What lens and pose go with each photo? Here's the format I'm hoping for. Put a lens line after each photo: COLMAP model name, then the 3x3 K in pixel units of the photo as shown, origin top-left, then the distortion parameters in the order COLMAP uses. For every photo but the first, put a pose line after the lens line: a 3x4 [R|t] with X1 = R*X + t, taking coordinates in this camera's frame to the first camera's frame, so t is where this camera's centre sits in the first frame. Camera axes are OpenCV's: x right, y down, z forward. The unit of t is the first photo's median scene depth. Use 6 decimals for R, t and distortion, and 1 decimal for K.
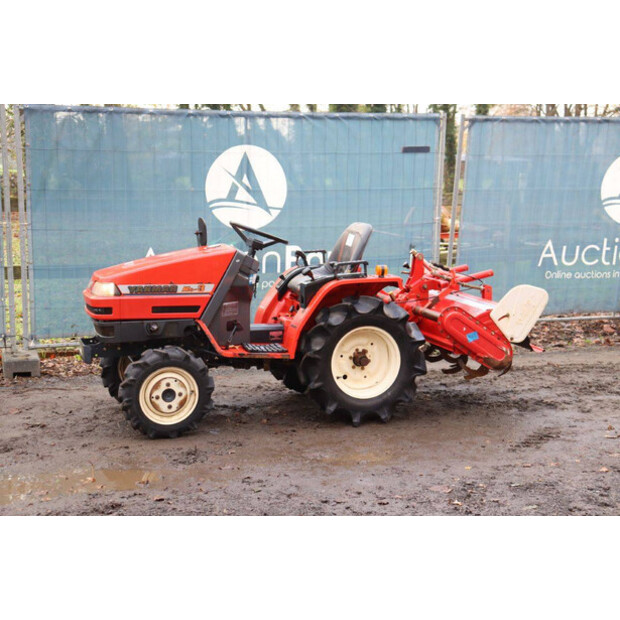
lens RADIAL K [[1062.3, 0, 310.0], [0, 1062.3, 310.0], [0, 0, 1]] dist [0.208354, -0.015490]
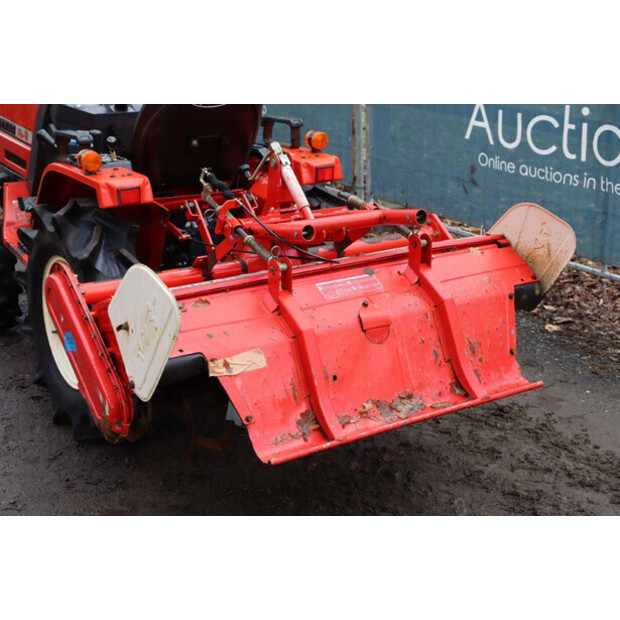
lens RADIAL K [[1027.0, 0, 310.0], [0, 1027.0, 310.0], [0, 0, 1]] dist [0.151071, 0.249650]
pose [[0.265554, 0.306274, -0.914154, 0.567431], [-0.150845, 0.949719, 0.274370, -0.120800], [0.952222, 0.065036, 0.298402, 0.959266]]
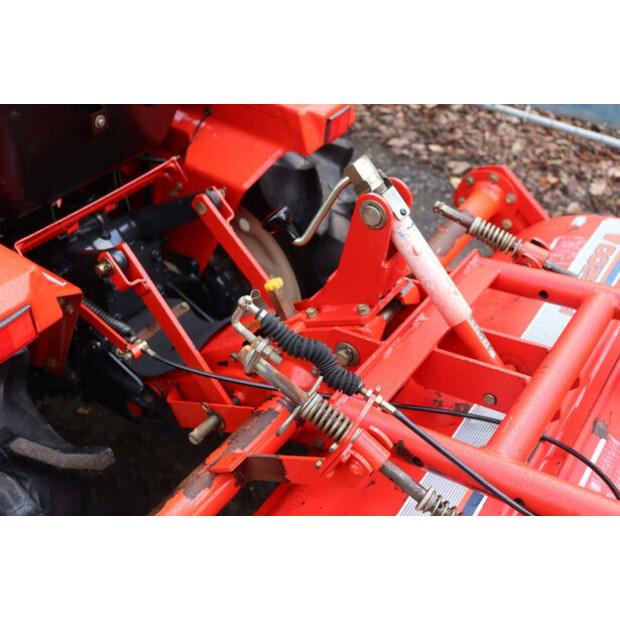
lens RADIAL K [[733.7, 0, 310.0], [0, 733.7, 310.0], [0, 0, 1]] dist [0.000413, -0.000239]
pose [[0.604173, 0.536142, -0.589514, 0.198064], [-0.161415, 0.806808, 0.568336, -0.115478], [0.780334, -0.248217, 0.573993, 0.986173]]
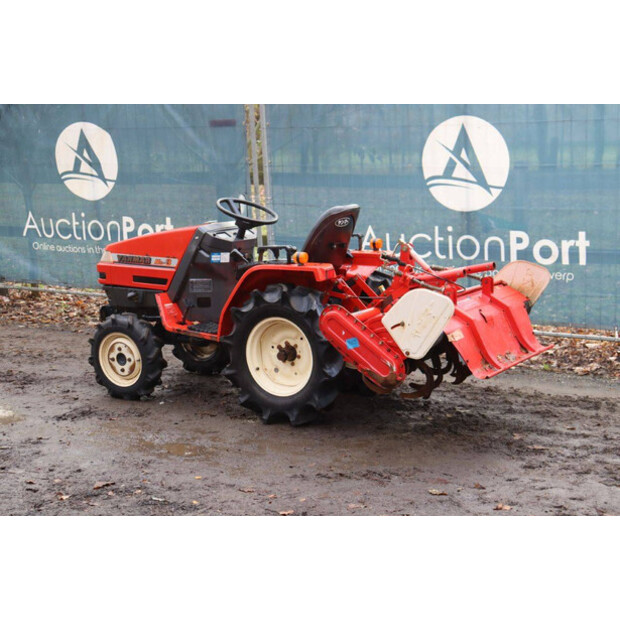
lens RADIAL K [[1111.9, 0, 310.0], [0, 1111.9, 310.0], [0, 0, 1]] dist [0.205961, 0.082243]
pose [[0.634214, 0.104906, -0.766008, 0.797840], [-0.090300, 0.994022, 0.061369, -0.051814], [0.767866, 0.030250, 0.639895, 0.406999]]
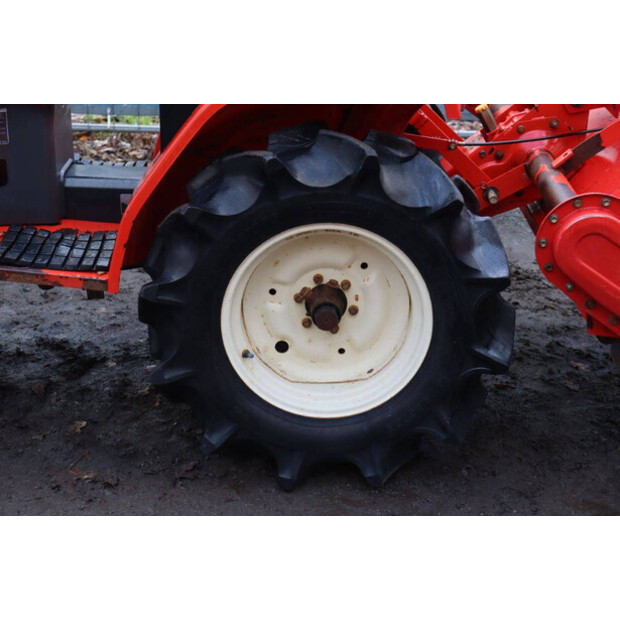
lens RADIAL K [[1218.0, 0, 310.0], [0, 1218.0, 310.0], [0, 0, 1]] dist [0.255675, 0.130856]
pose [[0.951767, 0.134081, -0.275973, 0.157244], [-0.063178, 0.965829, 0.251360, -0.055099], [0.300246, -0.221801, 0.927716, 0.628036]]
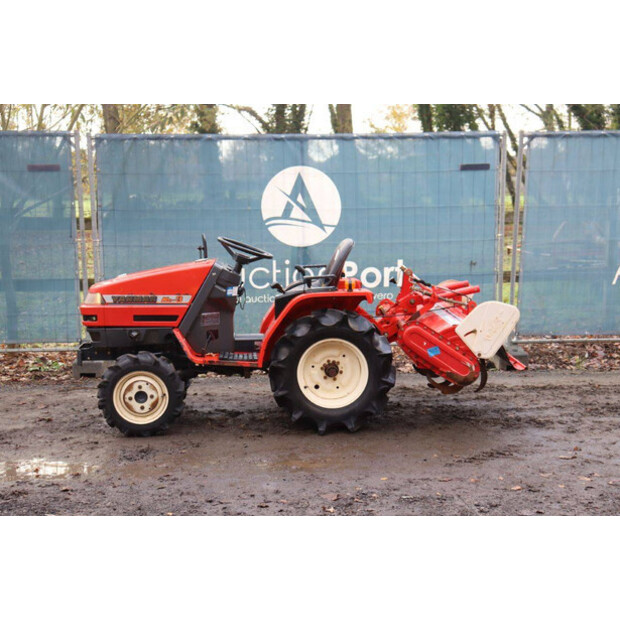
lens RADIAL K [[1027.0, 0, 310.0], [0, 1027.0, 310.0], [0, 0, 1]] dist [0.151071, 0.249650]
pose [[0.965944, 0.018416, -0.258093, 0.288028], [-0.022433, 0.999669, -0.012629, 0.000813], [0.257775, 0.017989, 0.966037, 0.027625]]
